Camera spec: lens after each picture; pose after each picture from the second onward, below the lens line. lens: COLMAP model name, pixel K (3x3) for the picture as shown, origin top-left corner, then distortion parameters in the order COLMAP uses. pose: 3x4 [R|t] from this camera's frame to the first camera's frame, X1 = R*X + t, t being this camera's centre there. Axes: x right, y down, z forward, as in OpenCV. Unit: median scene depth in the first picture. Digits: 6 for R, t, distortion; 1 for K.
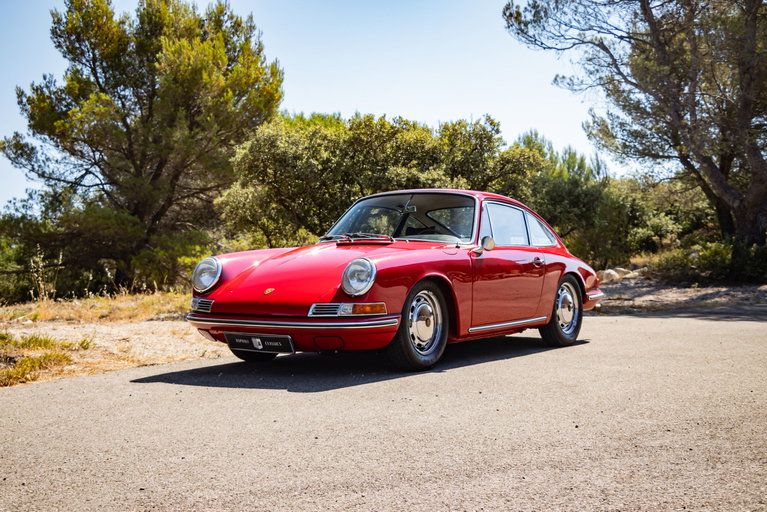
lens RADIAL K [[1182.3, 0, 380.3], [0, 1182.3, 251.4], [0, 0, 1]] dist [0.101947, 0.000000]
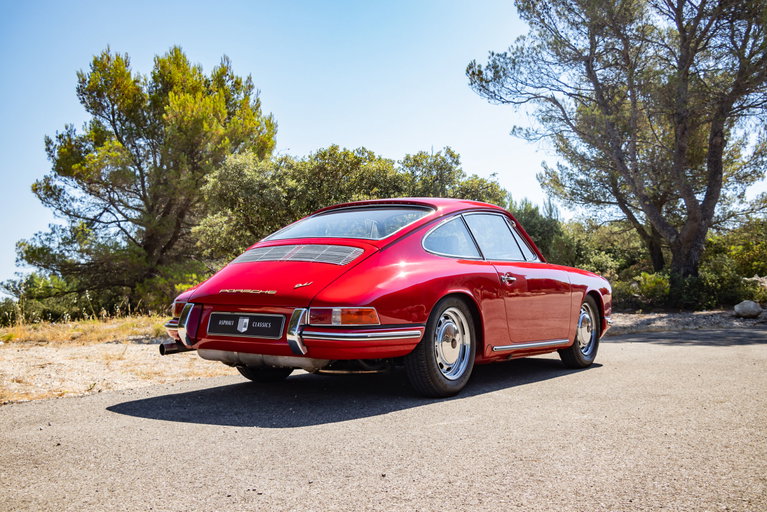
lens RADIAL K [[841.5, 0, 386.7], [0, 841.5, 252.7], [0, 0, 1]] dist [-0.013175, 0.000000]
pose [[0.999971, 0.004813, -0.005937, 0.031361], [-0.005062, 0.999077, -0.042661, 0.007659], [0.005726, 0.042690, 0.999072, 0.197210]]
